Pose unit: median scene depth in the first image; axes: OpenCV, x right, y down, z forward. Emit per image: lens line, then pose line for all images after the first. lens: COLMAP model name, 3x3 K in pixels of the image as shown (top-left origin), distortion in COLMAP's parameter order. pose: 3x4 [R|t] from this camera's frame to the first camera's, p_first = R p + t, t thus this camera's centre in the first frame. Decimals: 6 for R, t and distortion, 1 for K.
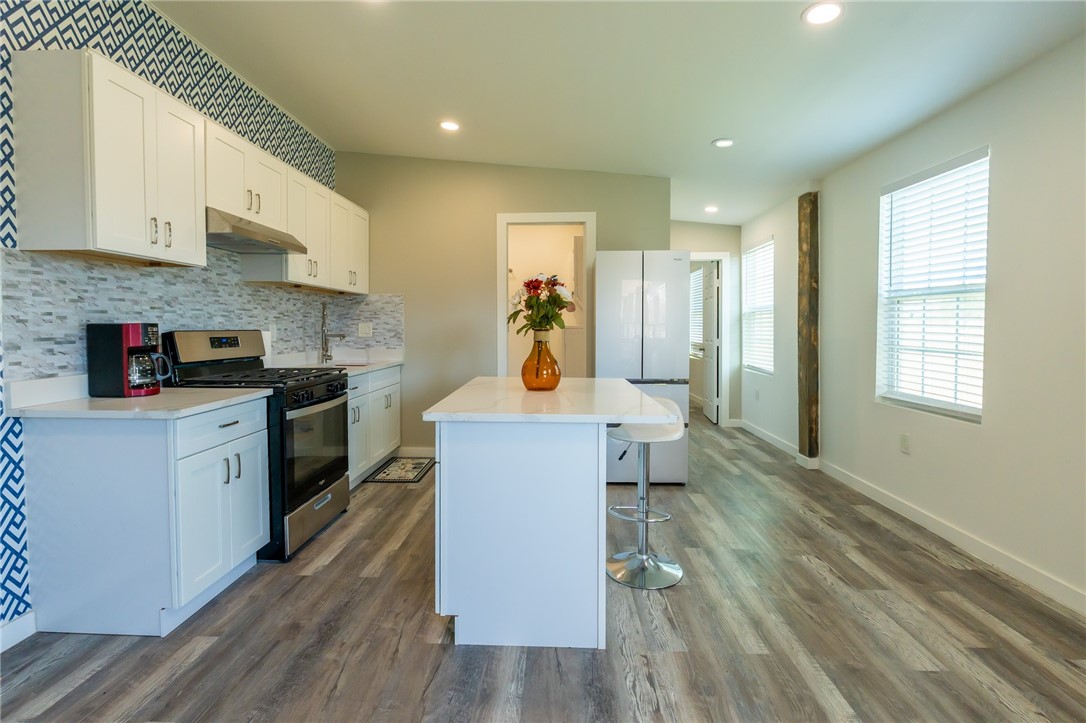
lens RADIAL K [[503.2, 0, 541.4], [0, 503.2, 351.1], [0, 0, 1]] dist [-0.007473, 0.000839]
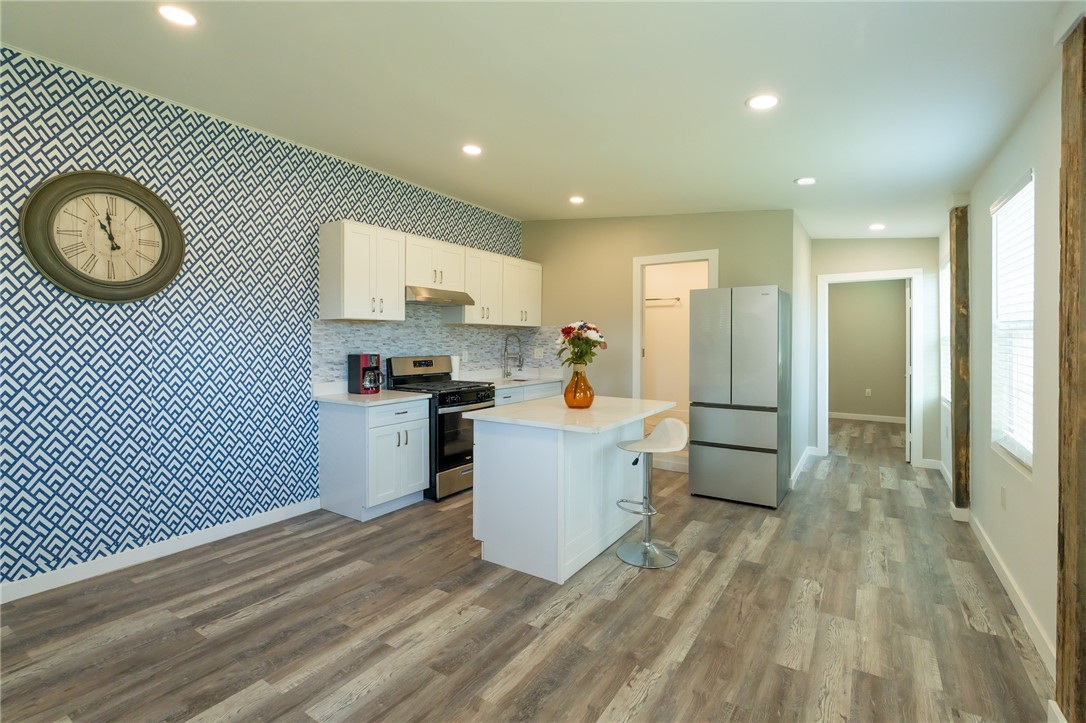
lens RADIAL K [[503.2, 0, 540.0], [0, 503.2, 353.8], [0, 0, 1]] dist [-0.007473, 0.000839]
pose [[0.854095, 0.015062, -0.519899, 0.626599], [-0.025489, 0.999592, -0.012915, -0.044991], [0.519492, 0.024282, 0.854130, -0.228300]]
